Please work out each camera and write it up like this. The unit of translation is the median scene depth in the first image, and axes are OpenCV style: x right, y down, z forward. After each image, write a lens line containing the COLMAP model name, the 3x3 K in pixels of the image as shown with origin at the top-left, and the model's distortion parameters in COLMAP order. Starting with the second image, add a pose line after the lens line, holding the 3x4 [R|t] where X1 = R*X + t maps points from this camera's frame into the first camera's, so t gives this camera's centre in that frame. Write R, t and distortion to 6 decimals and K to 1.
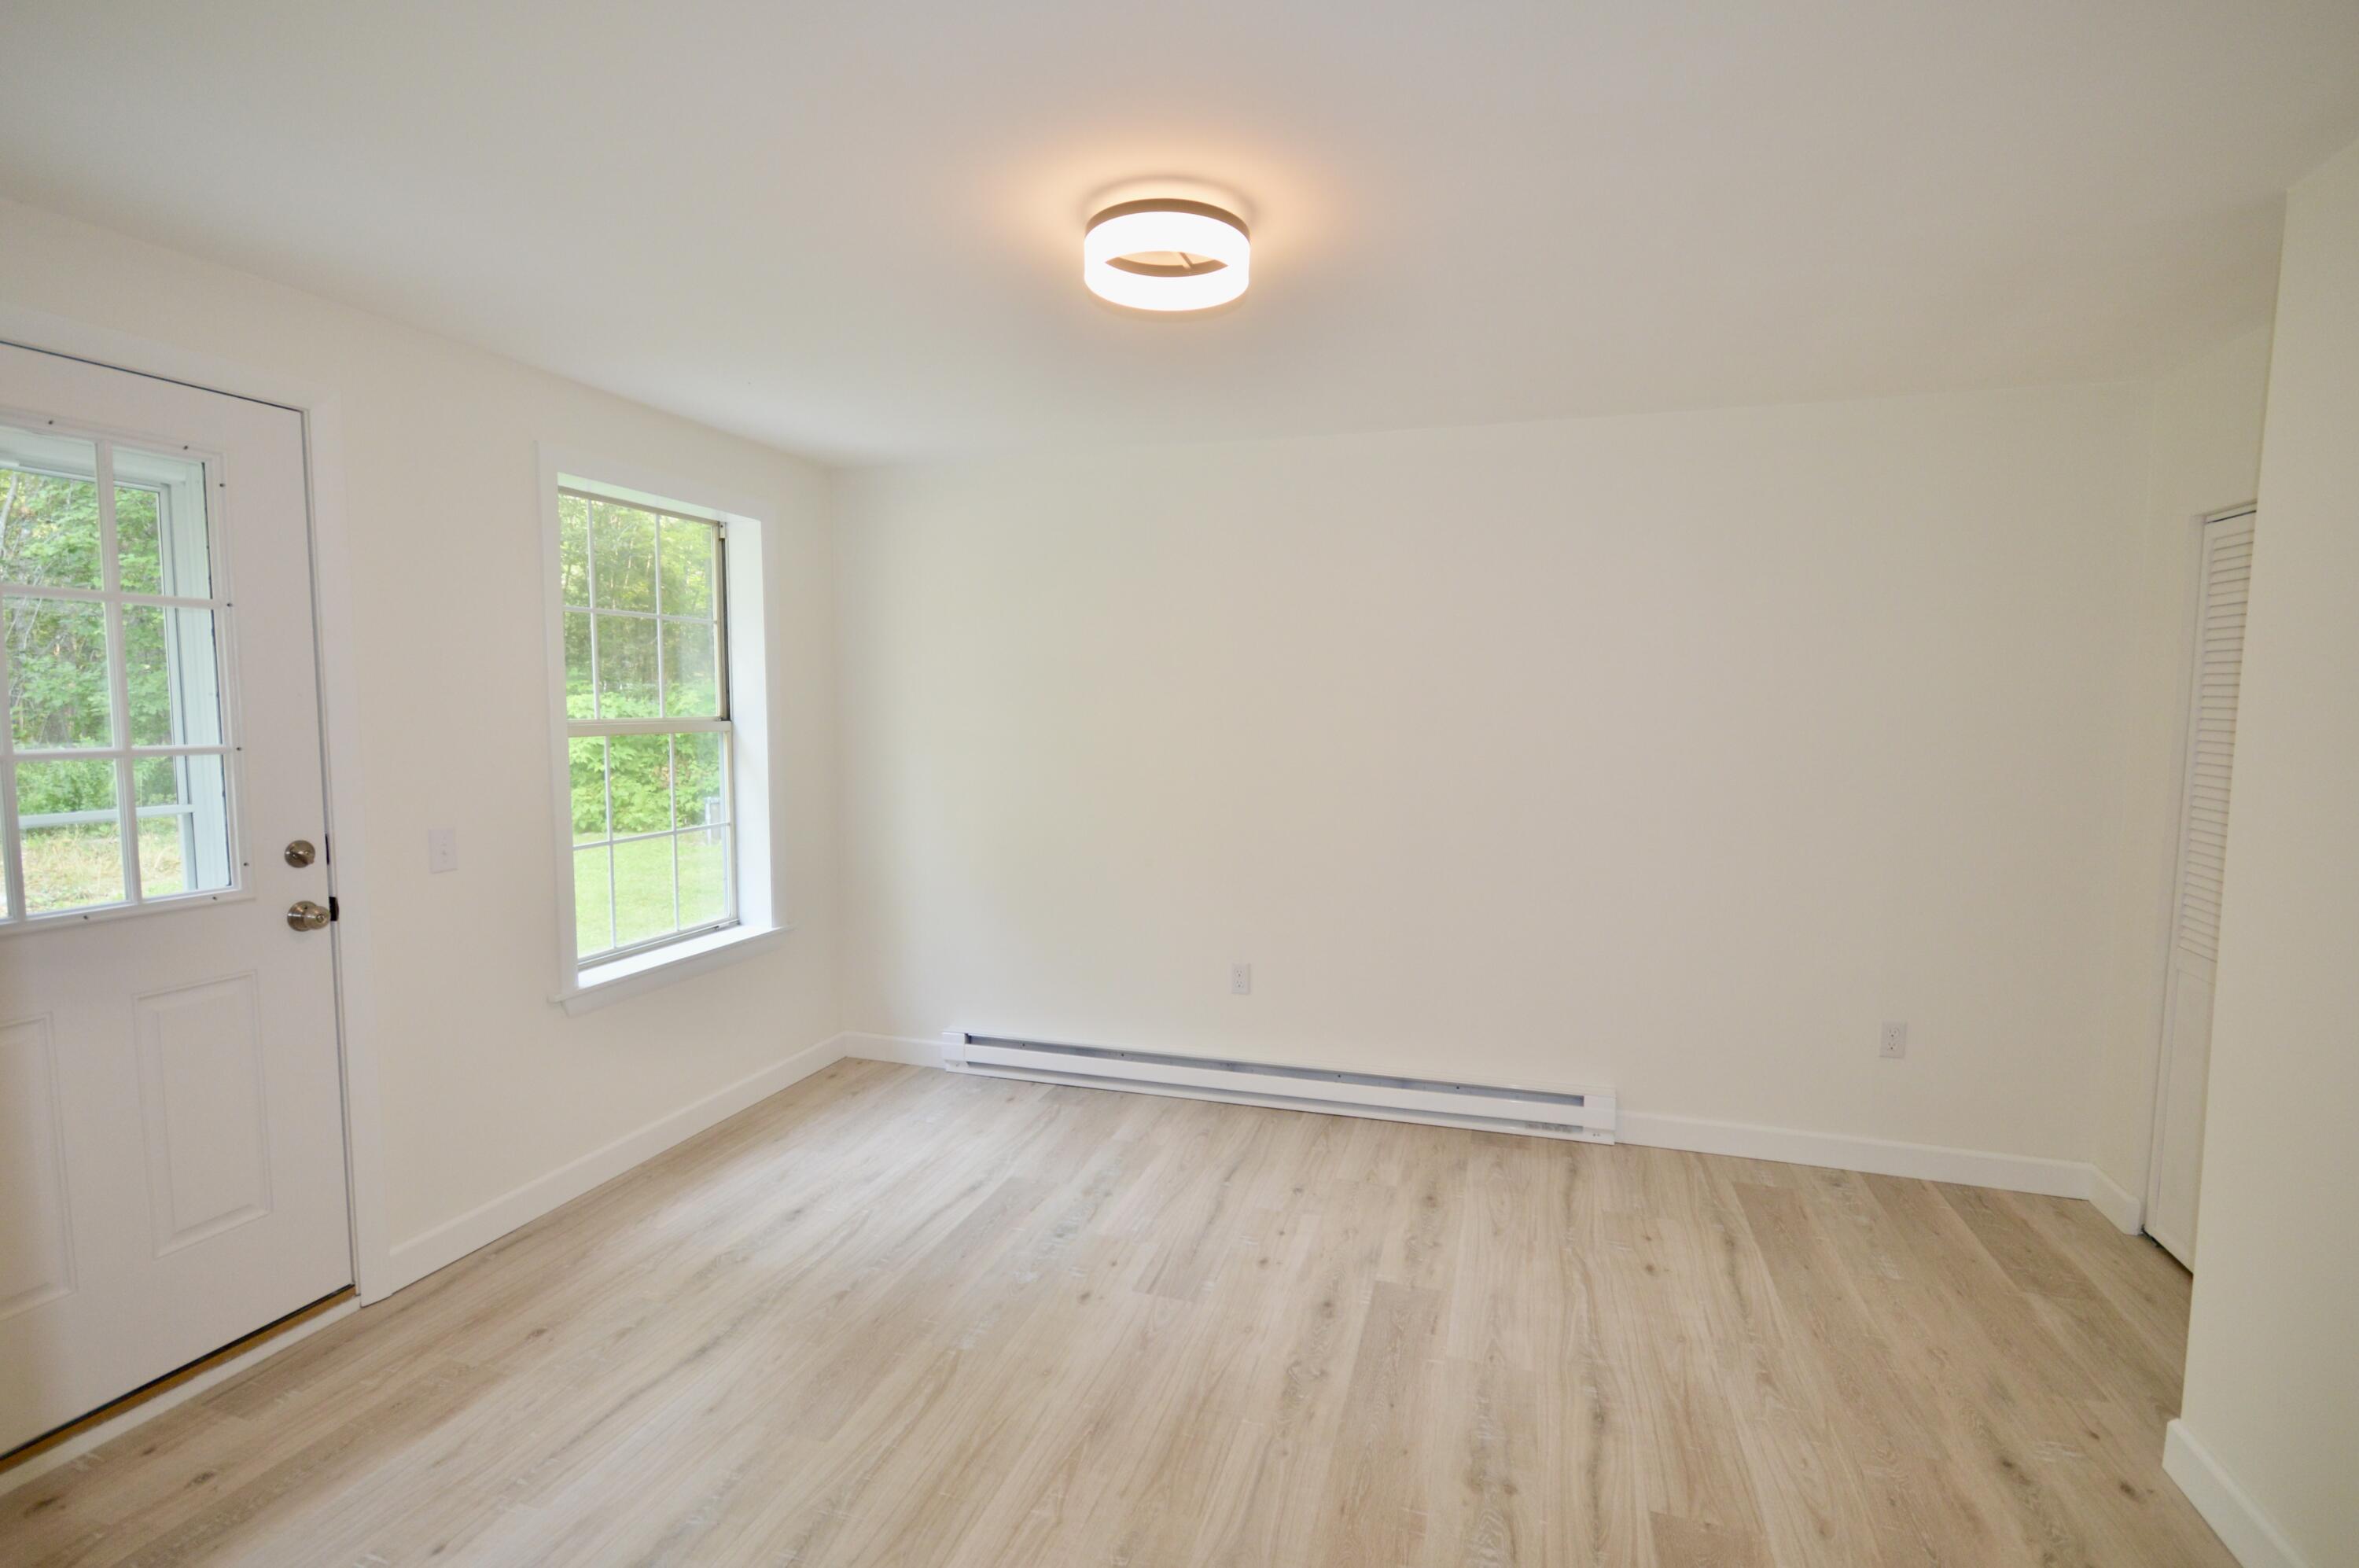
lens RADIAL K [[1058.6, 0, 1179.5], [0, 1058.6, 784.0], [0, 0, 1]] dist [0.001400, 0.000115]
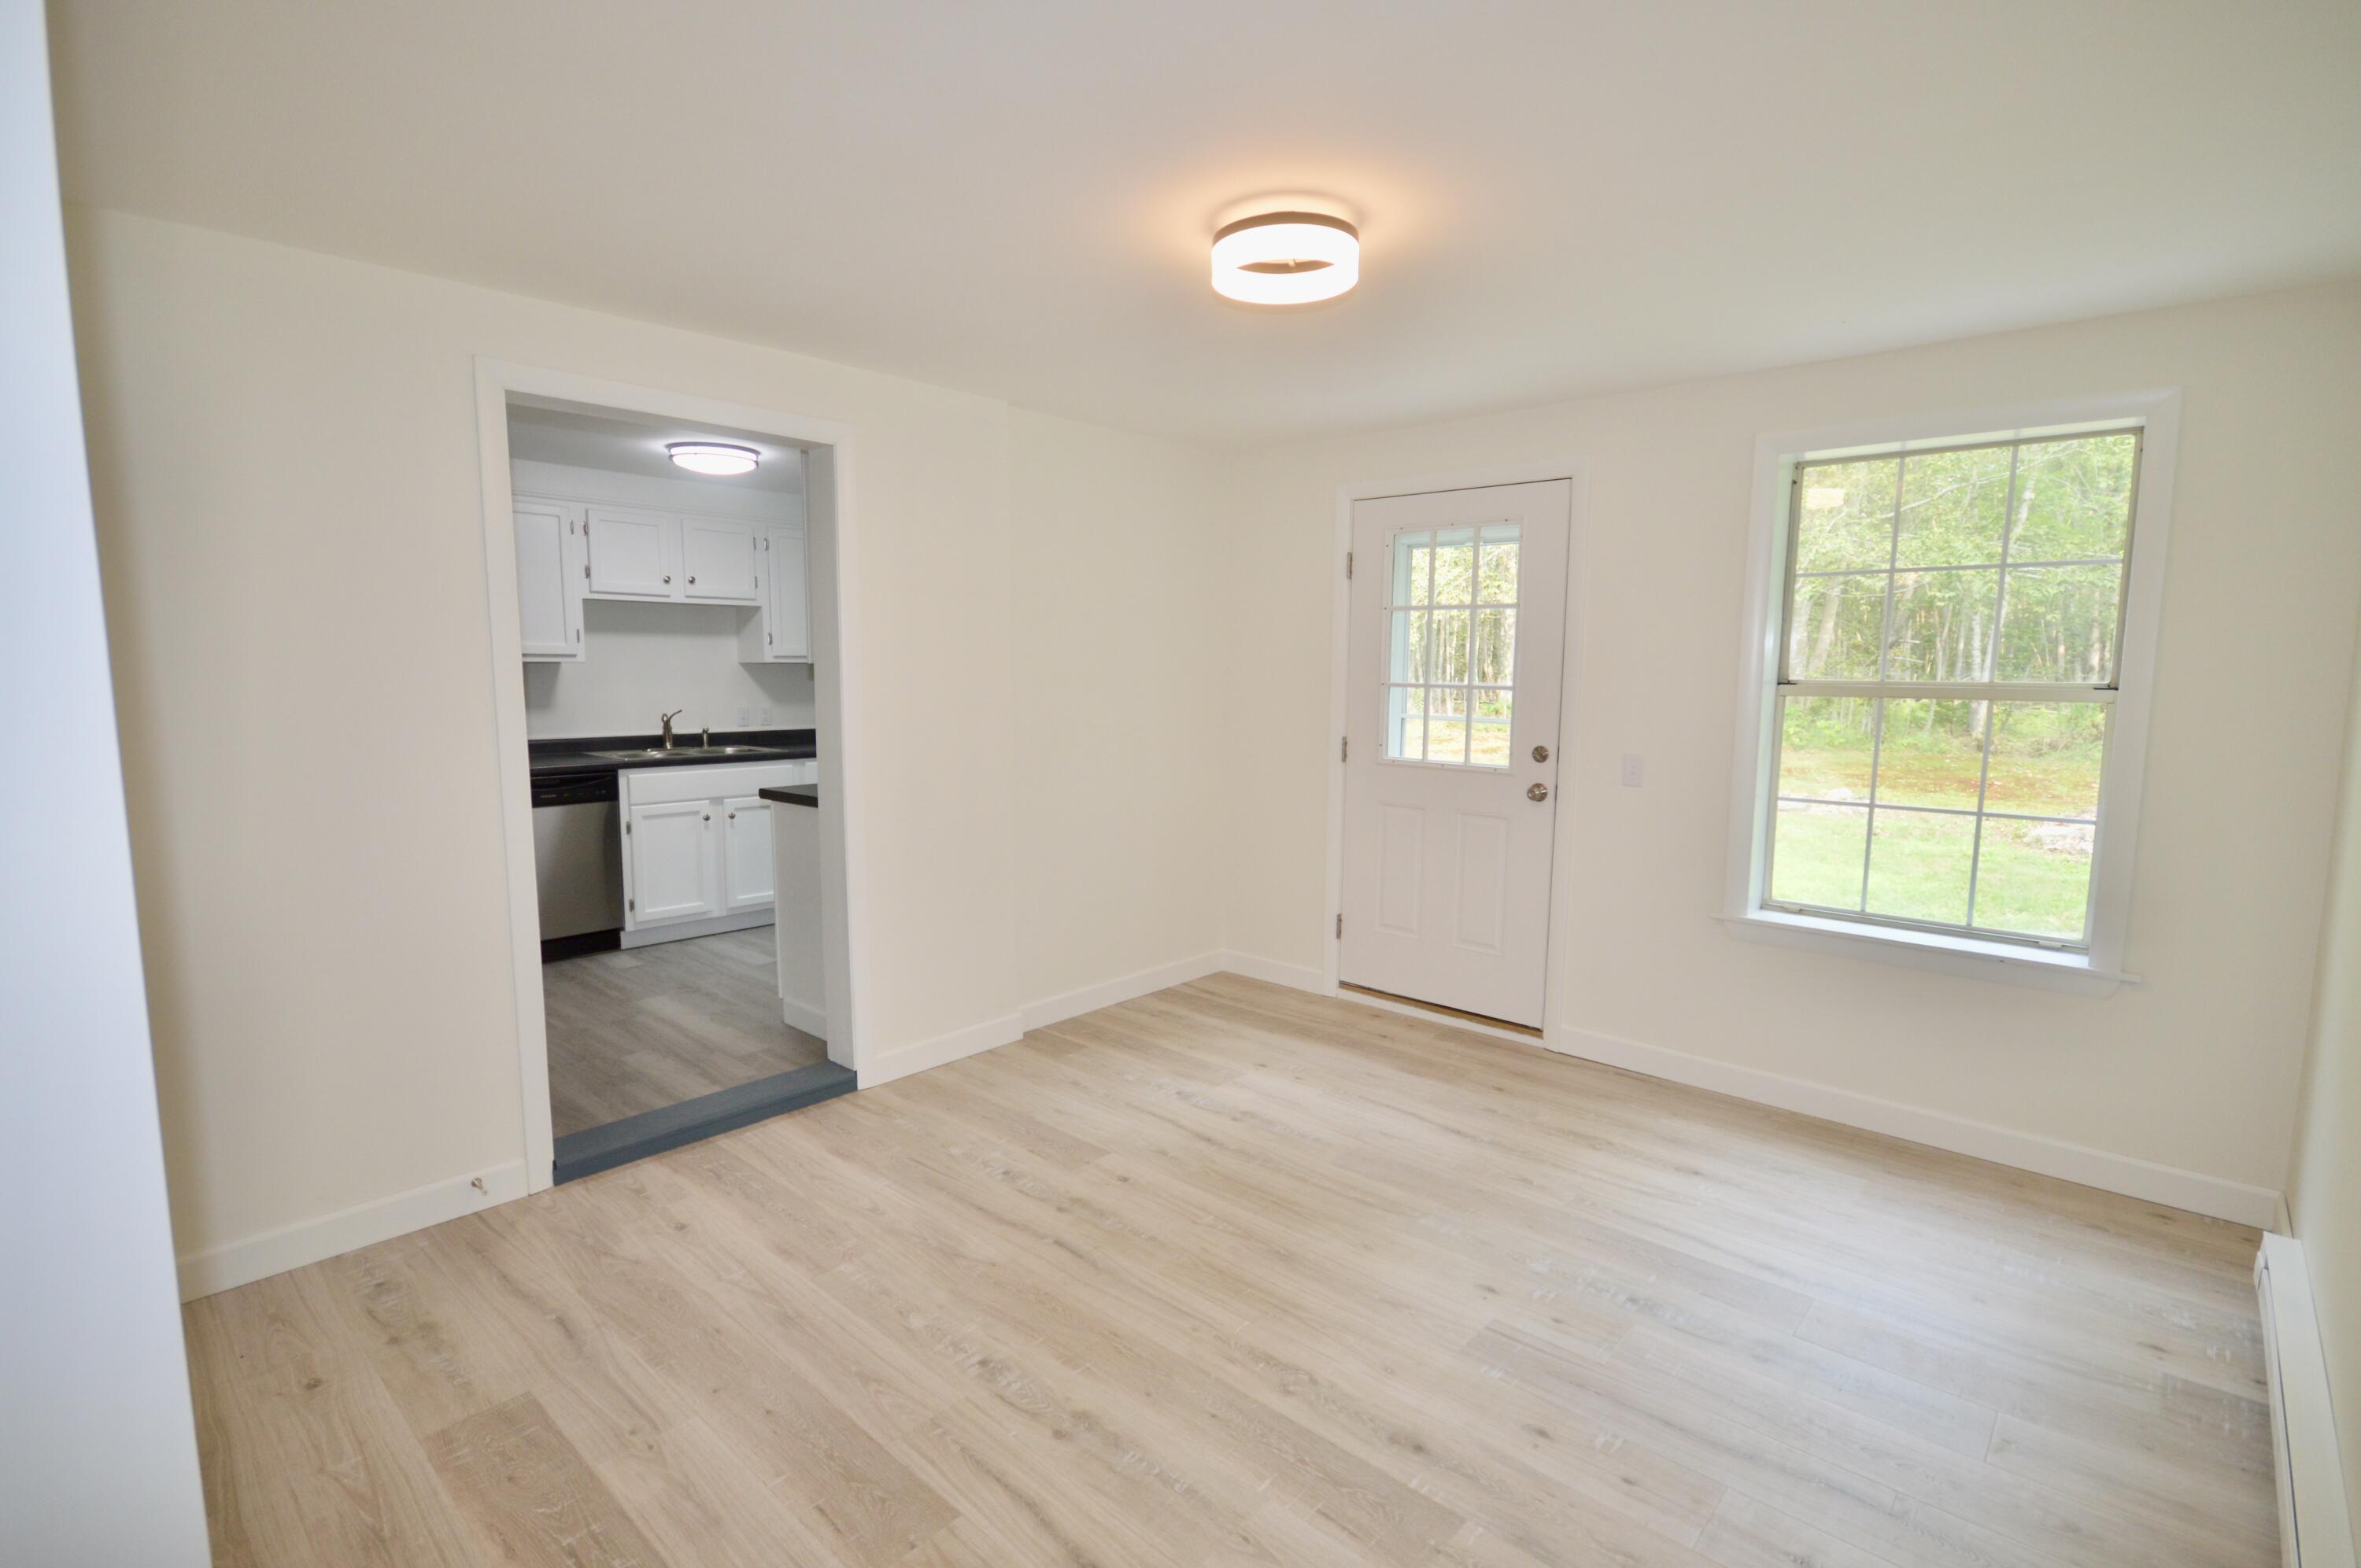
lens RADIAL K [[1084.8, 0, 1185.8], [0, 1084.8, 793.2], [0, 0, 1]] dist [-0.001133, -0.000017]
pose [[-0.396831, 0.104547, -0.911918, 0.962666], [-0.079695, 0.985816, 0.147699, -0.081667], [0.914425, 0.131287, -0.382871, 1.202771]]
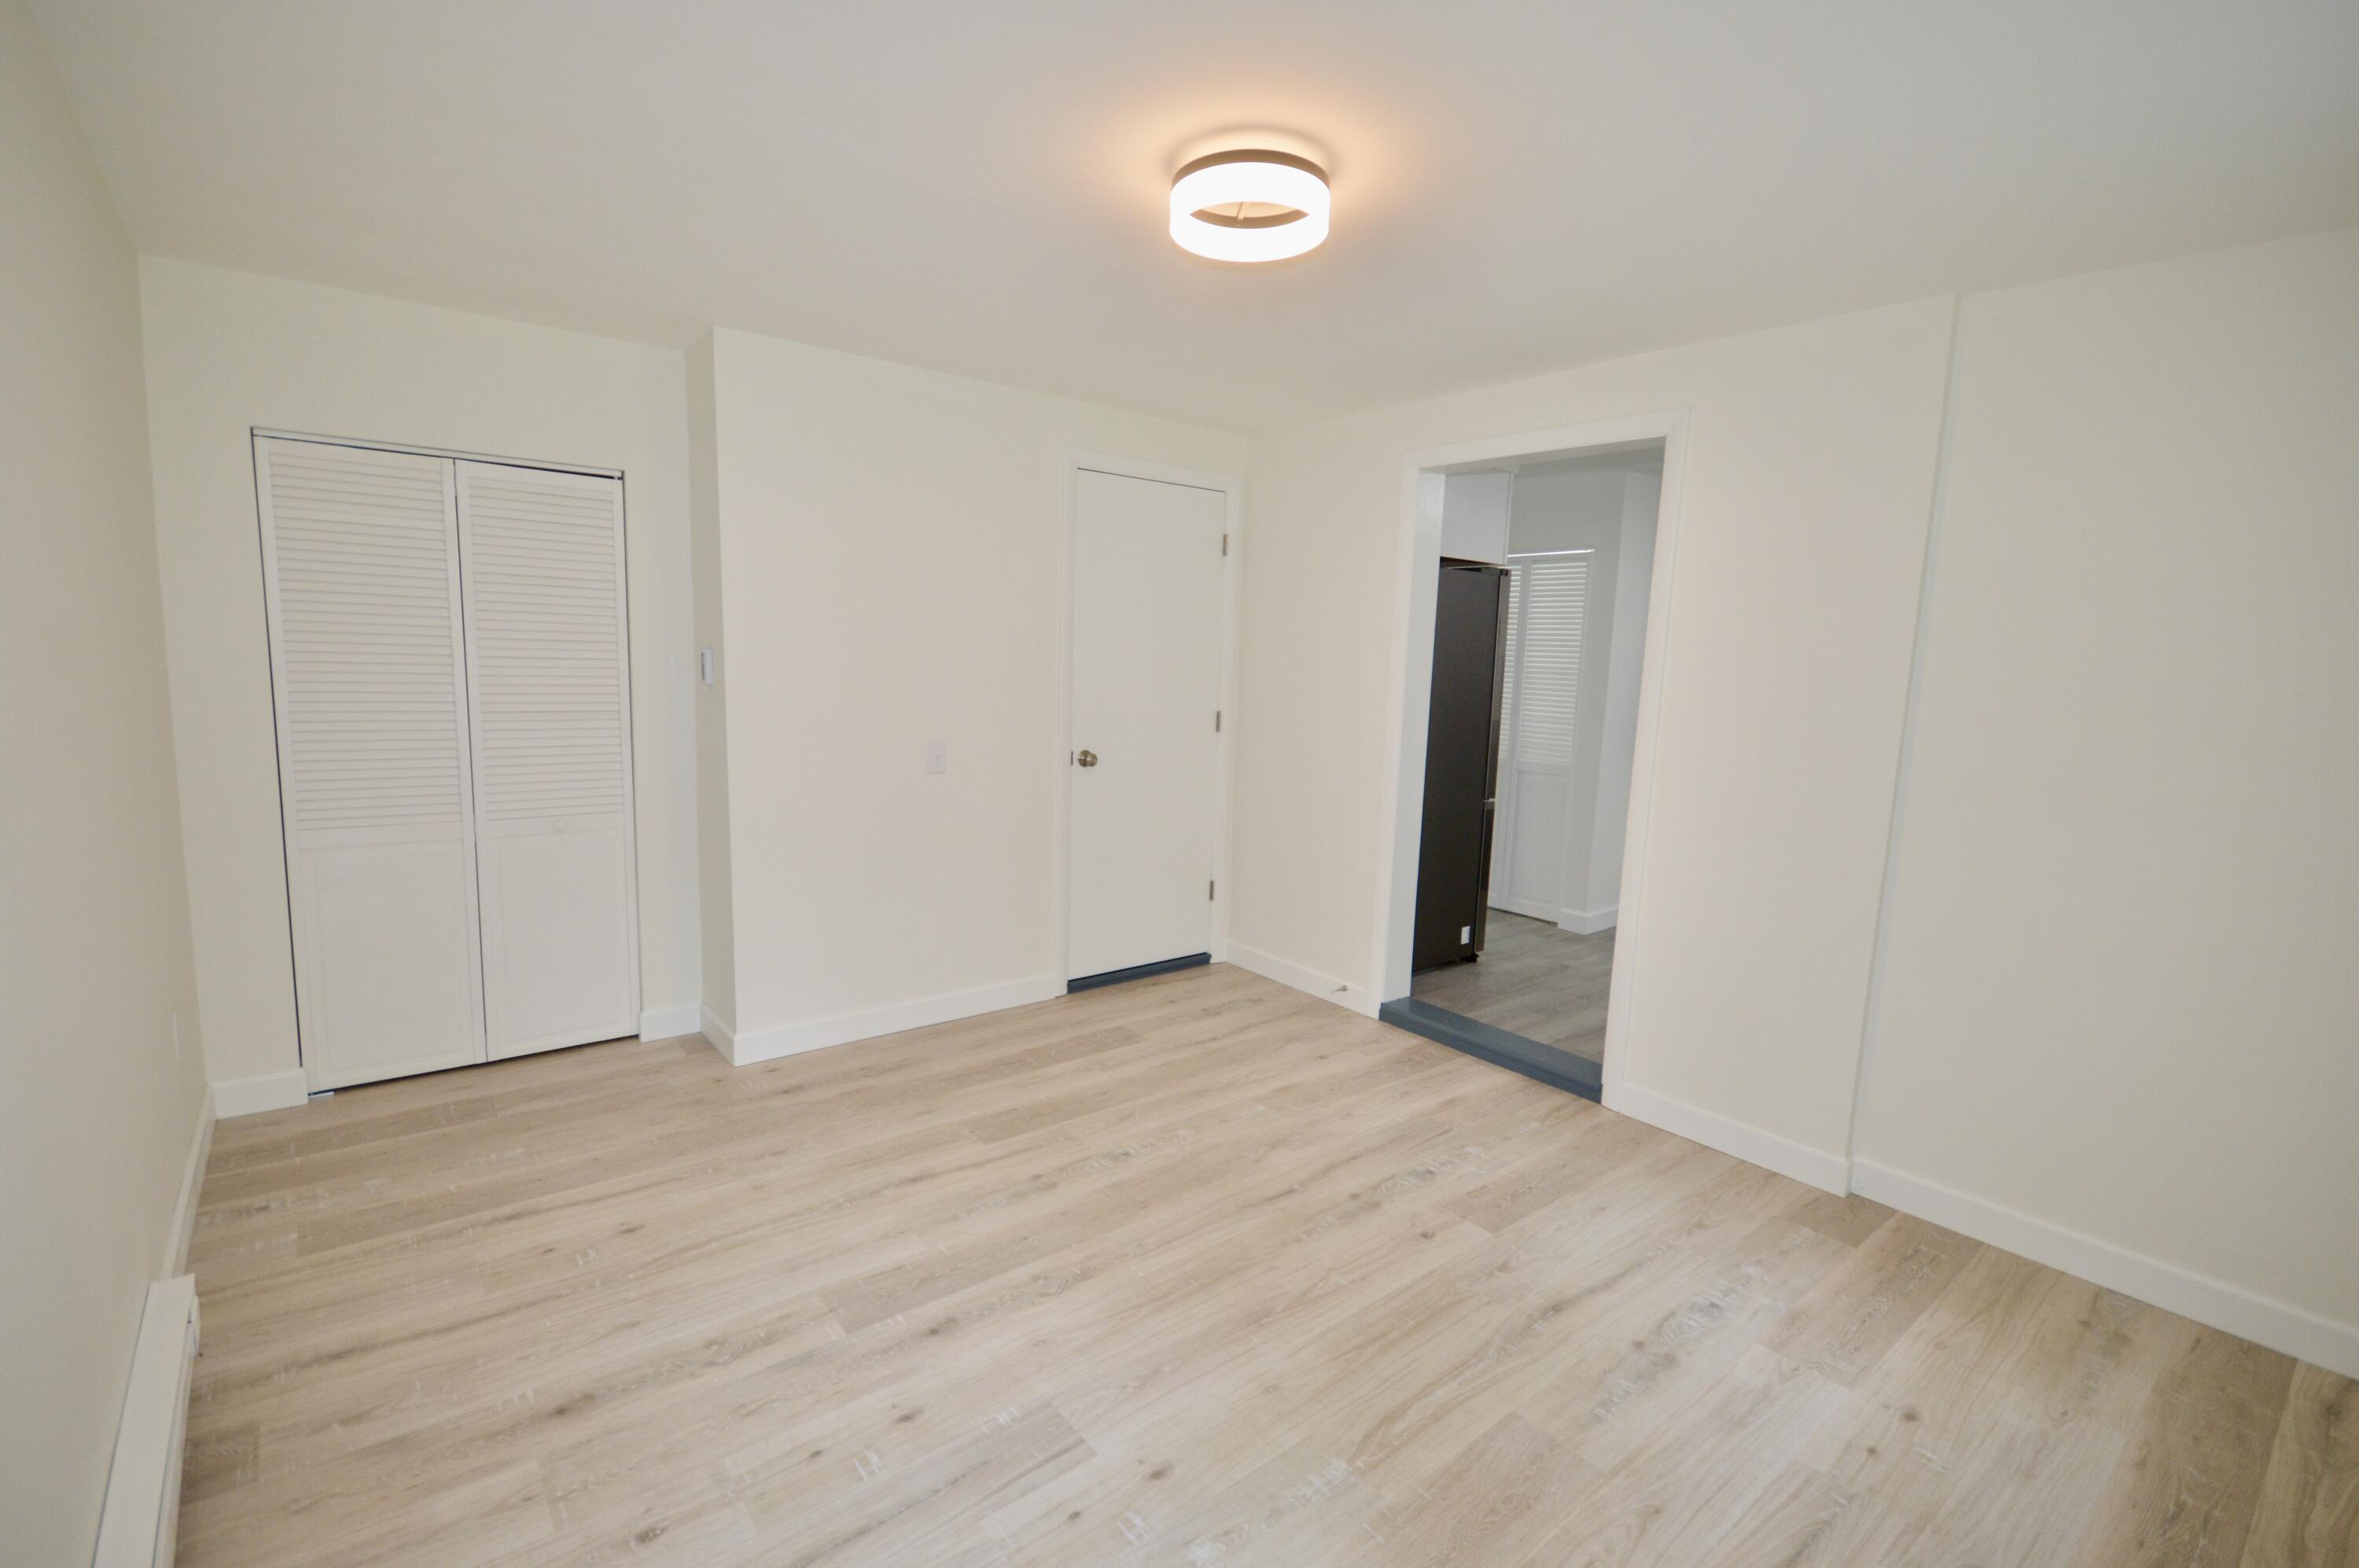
lens RADIAL K [[1084.1, 0, 1184.8], [0, 1084.1, 793.2], [0, 0, 1]] dist [-0.001133, -0.000017]
pose [[-0.839205, -0.101405, 0.534277, -0.500588], [0.007367, 0.980251, 0.197622, -0.115287], [-0.543765, 0.169781, -0.821884, 1.702251]]
